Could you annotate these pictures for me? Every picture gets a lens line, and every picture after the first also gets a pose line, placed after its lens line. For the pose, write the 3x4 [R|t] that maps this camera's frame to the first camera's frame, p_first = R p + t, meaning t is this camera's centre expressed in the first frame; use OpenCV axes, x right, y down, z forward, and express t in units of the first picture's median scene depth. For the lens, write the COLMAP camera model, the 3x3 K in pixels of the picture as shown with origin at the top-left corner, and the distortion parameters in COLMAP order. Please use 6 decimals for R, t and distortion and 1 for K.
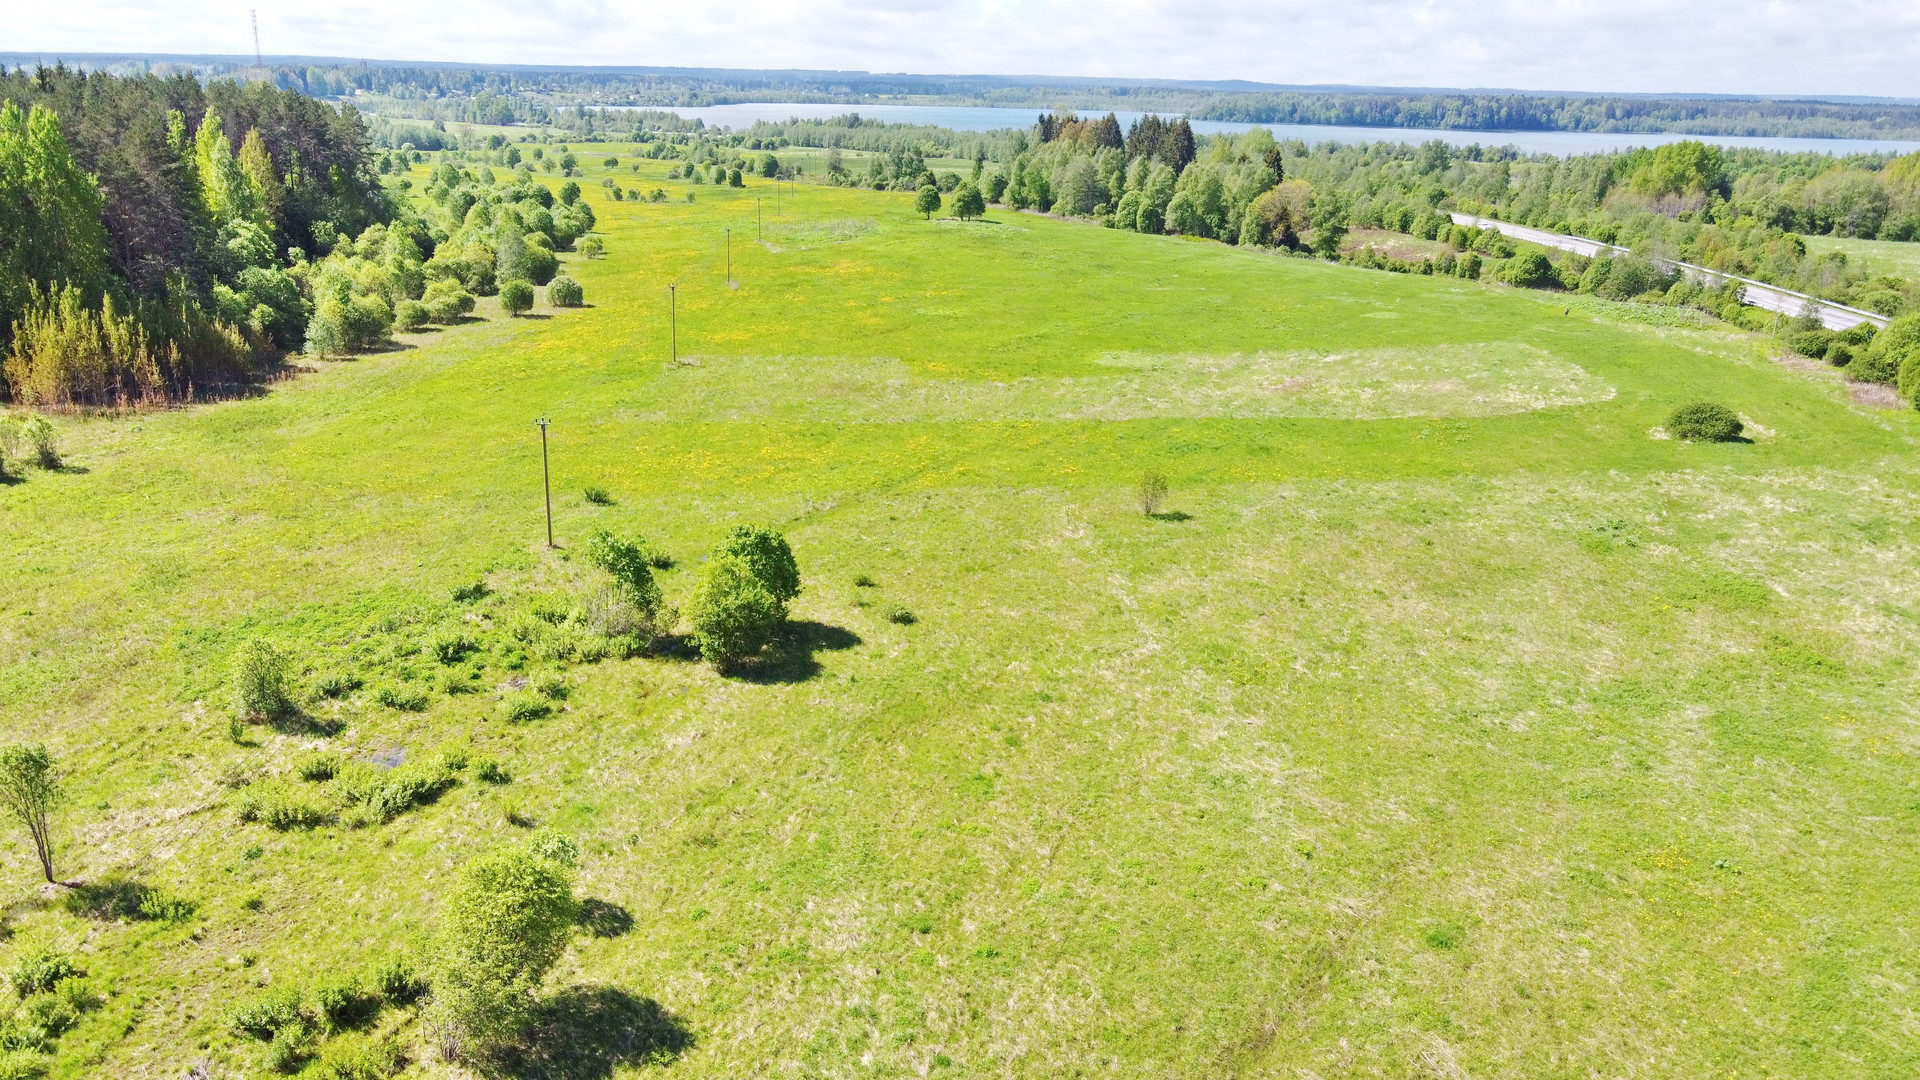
lens RADIAL K [[1468.4, 0, 952.0], [0, 1468.4, 544.4], [0, 0, 1]] dist [-0.013542, 0.050425]
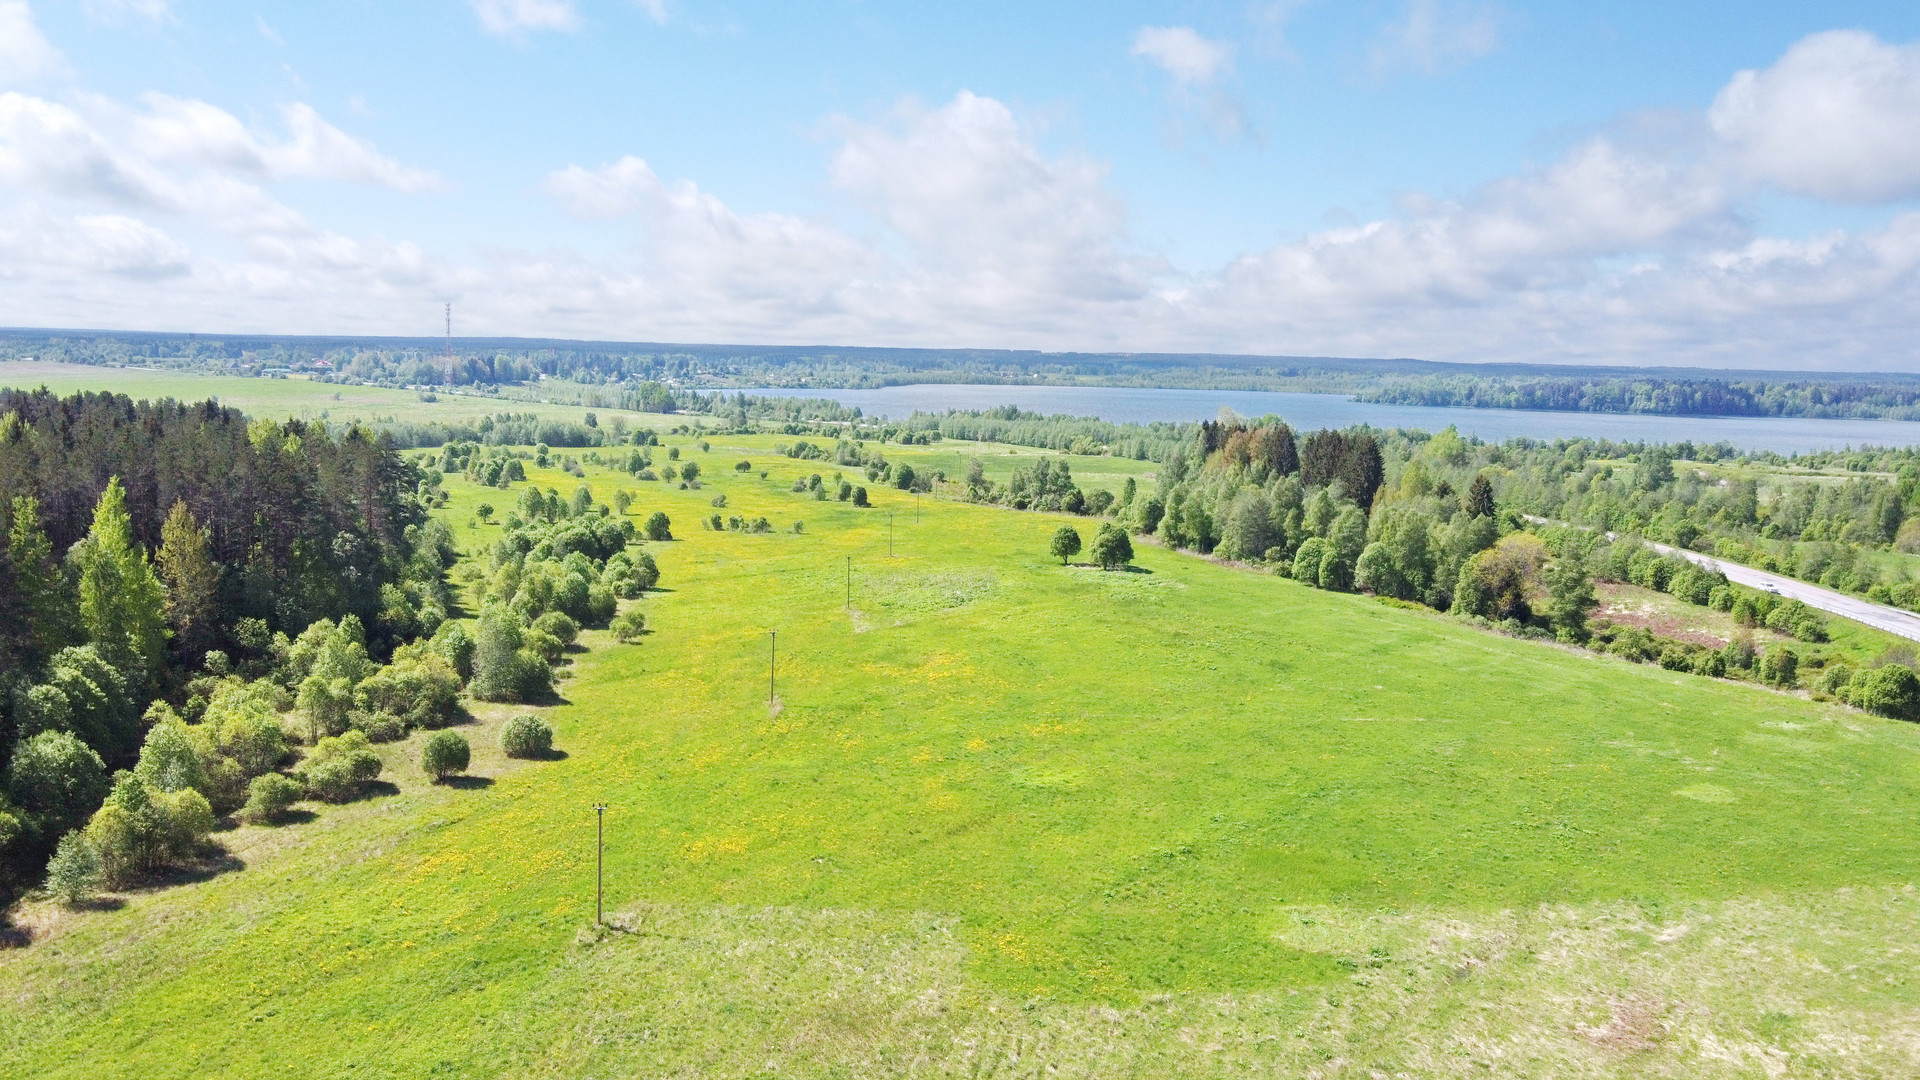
lens RADIAL K [[1415.5, 0, 962.9], [0, 1415.5, 541.3], [0, 0, 1]] dist [-0.009659, 0.042446]
pose [[0.993507, 0.015949, -0.112645, 0.023408], [-0.034961, 0.985016, -0.168885, -0.133588], [0.108263, 0.171726, 0.979178, 0.276426]]
